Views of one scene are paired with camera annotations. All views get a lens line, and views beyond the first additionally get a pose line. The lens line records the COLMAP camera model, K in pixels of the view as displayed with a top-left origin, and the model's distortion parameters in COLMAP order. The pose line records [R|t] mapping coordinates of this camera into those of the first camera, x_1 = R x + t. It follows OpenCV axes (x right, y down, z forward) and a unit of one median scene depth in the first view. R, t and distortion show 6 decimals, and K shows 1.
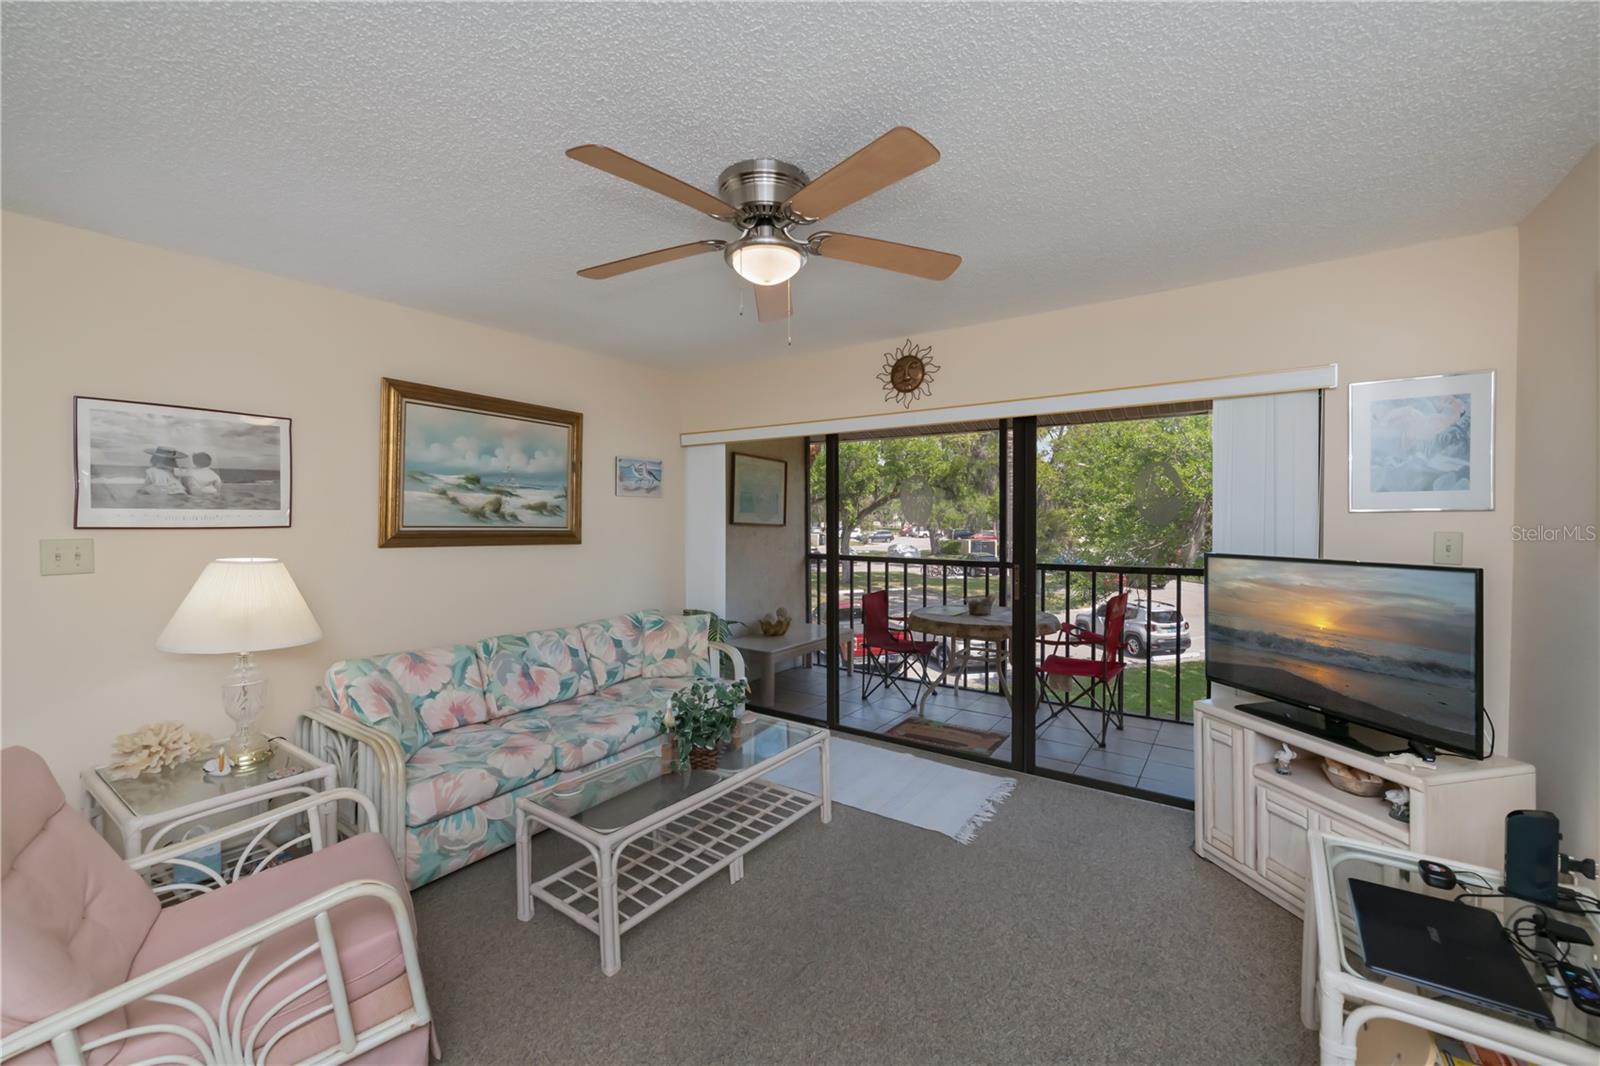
lens RADIAL K [[631.5, 0, 800.4], [0, 631.5, 528.0], [0, 0, 1]] dist [-0.001737, -0.000146]
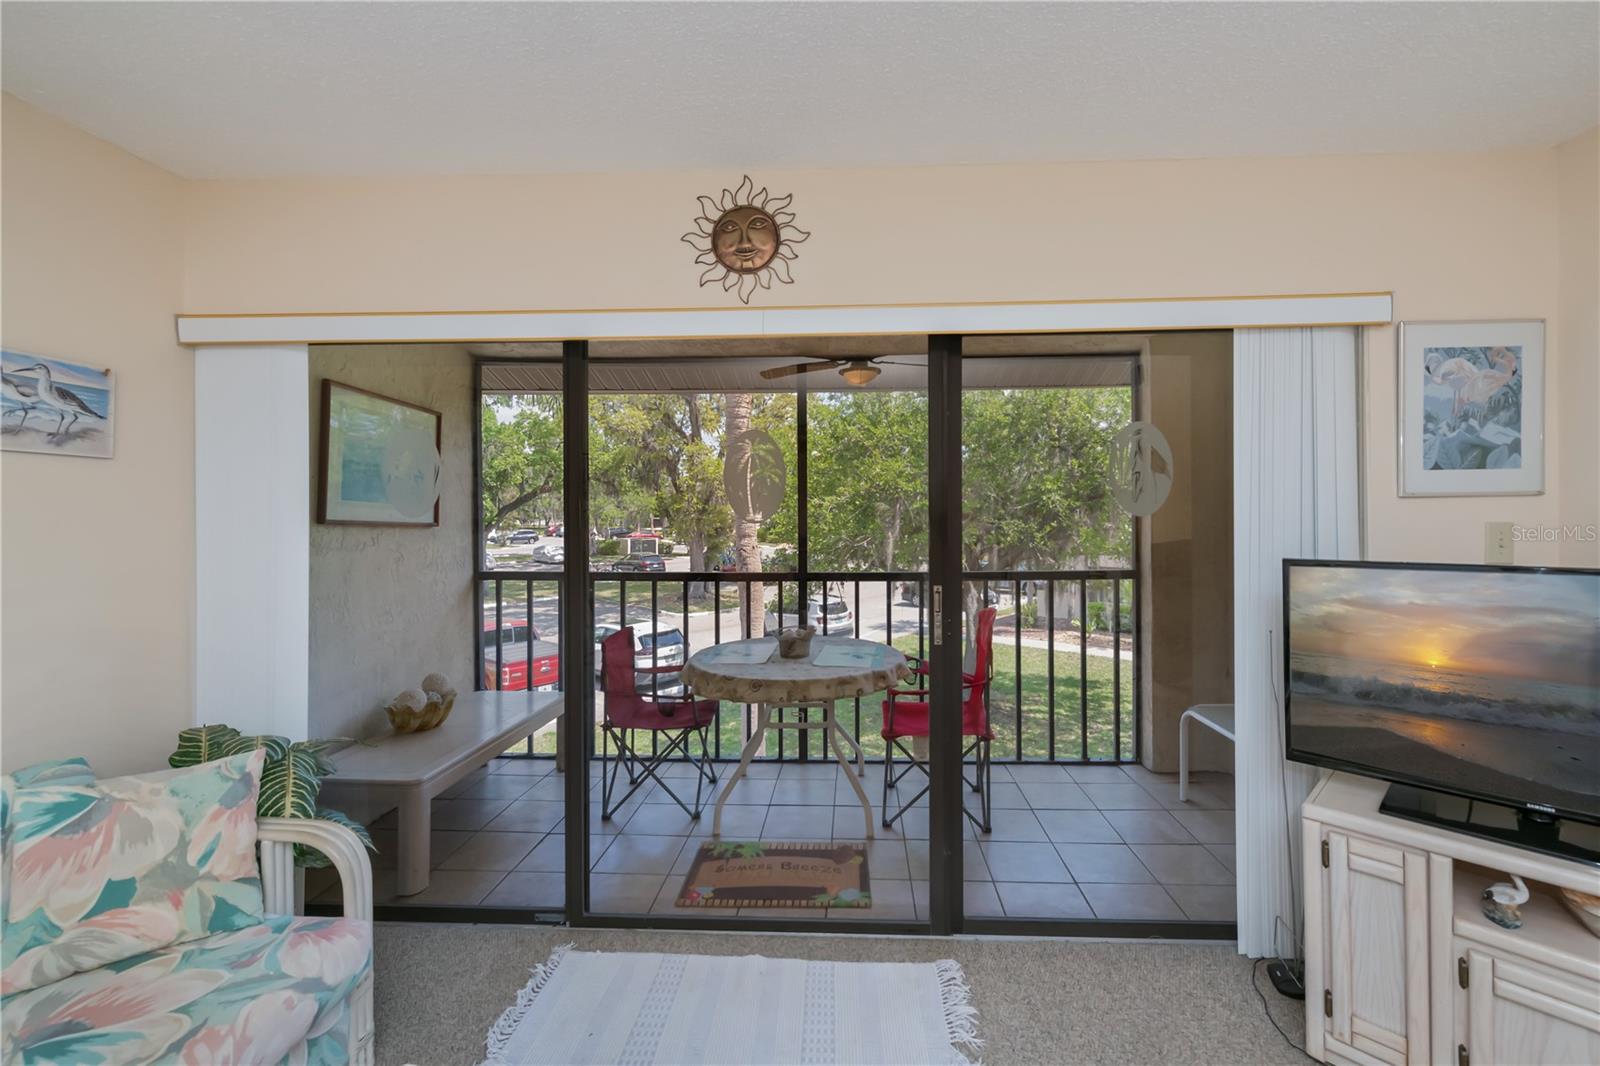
lens RADIAL K [[654.8, 0, 826.4], [0, 654.8, 509.8], [0, 0, 1]] dist [-0.001536, -0.000881]
pose [[0.843615, 0.000532, 0.536948, -0.070534], [0.012629, 0.999703, -0.020832, -0.001924], [-0.536800, 0.024356, 0.843358, 0.497407]]
